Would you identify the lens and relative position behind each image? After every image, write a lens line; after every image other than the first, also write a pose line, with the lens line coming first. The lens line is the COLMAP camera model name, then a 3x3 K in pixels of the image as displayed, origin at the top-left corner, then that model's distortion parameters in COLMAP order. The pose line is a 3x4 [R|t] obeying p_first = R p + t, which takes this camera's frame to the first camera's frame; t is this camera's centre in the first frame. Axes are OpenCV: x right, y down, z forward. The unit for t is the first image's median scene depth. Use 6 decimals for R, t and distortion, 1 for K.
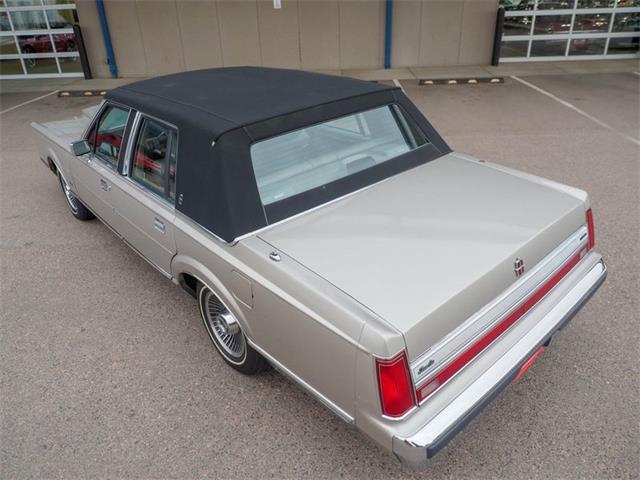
lens RADIAL K [[465.9, 0, 320.0], [0, 465.9, 235.1], [0, 0, 1]] dist [-0.009429, -0.003660]
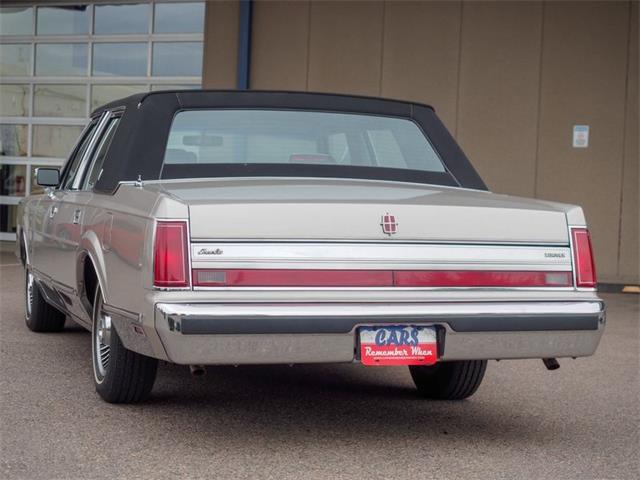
lens RADIAL K [[1378.8, 0, 318.4], [0, 1378.8, 241.9], [0, 0, 1]] dist [-0.002860, -0.016062]
pose [[0.911791, 0.084791, -0.401805, 1.084710], [-0.250908, 0.889605, -0.381639, 0.891623], [0.325088, 0.448791, 0.832409, -0.912203]]
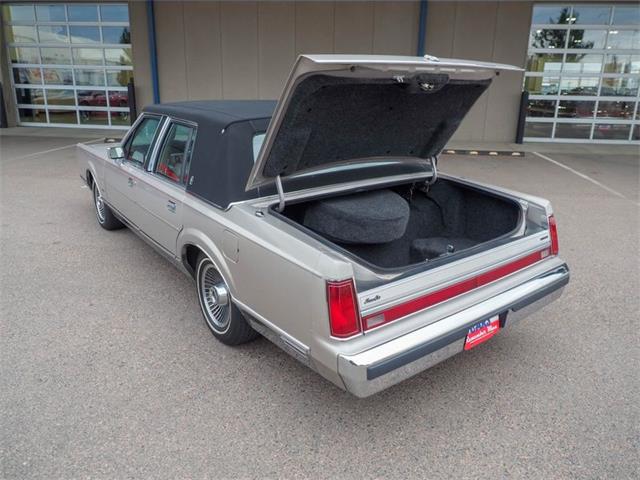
lens RADIAL K [[478.5, 0, 321.6], [0, 478.5, 231.2], [0, 0, 1]] dist [-0.005929, -0.001960]
pose [[0.995017, 0.075871, -0.064693, 0.113070], [-0.086096, 0.981032, -0.173679, 0.227608], [0.050289, 0.178384, 0.982675, -0.141273]]
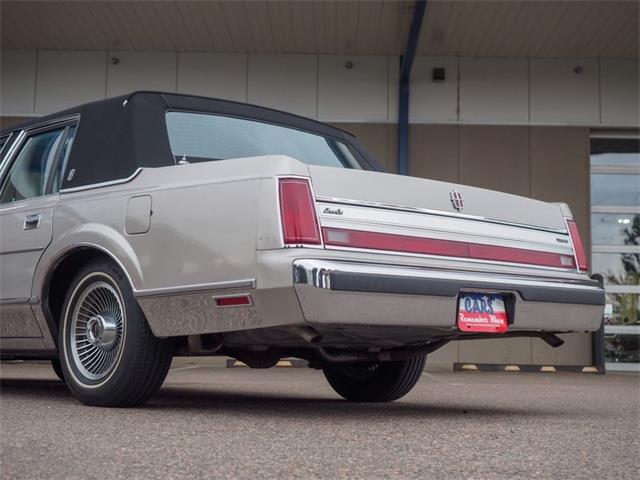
lens RADIAL K [[1081.1, 0, 321.2], [0, 1081.1, 220.7], [0, 0, 1]] dist [-0.000512, -0.022520]
pose [[0.998116, 0.059271, 0.015853, 0.115597], [-0.039540, 0.818963, -0.572482, 1.060067], [-0.046915, 0.570777, 0.819764, -0.537926]]
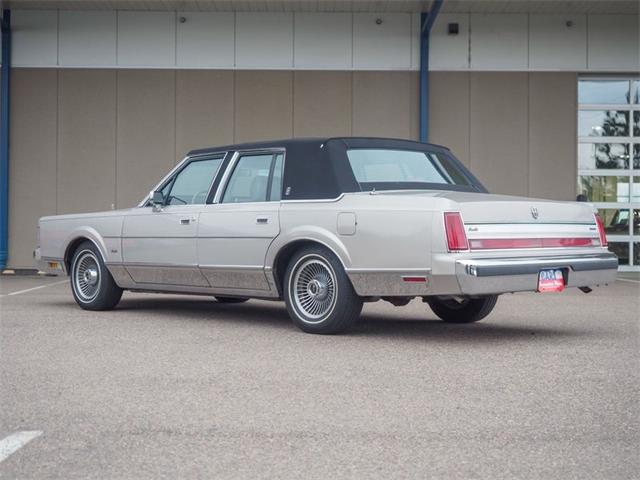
lens RADIAL K [[1023.4, 0, 303.0], [0, 1023.4, 240.3], [0, 0, 1]] dist [0.001488, 0.022396]
pose [[0.998681, 0.044103, 0.026280, -0.325456], [-0.026932, 0.885863, -0.463165, 1.387743], [-0.043708, 0.461847, 0.885882, -1.508842]]
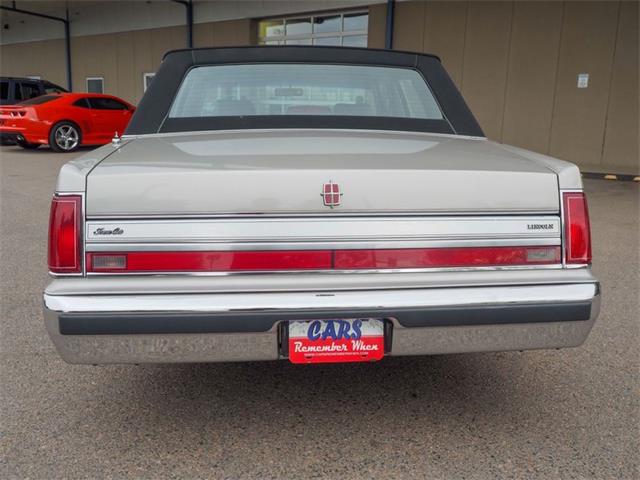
lens RADIAL K [[588.6, 0, 318.8], [0, 588.6, 233.3], [0, 0, 1]] dist [0.009409, 0.015361]
pose [[0.801130, 0.176011, -0.572024, 0.771917], [-0.321994, 0.932419, -0.164055, 0.229651], [0.504491, 0.315617, 0.803664, 0.233491]]
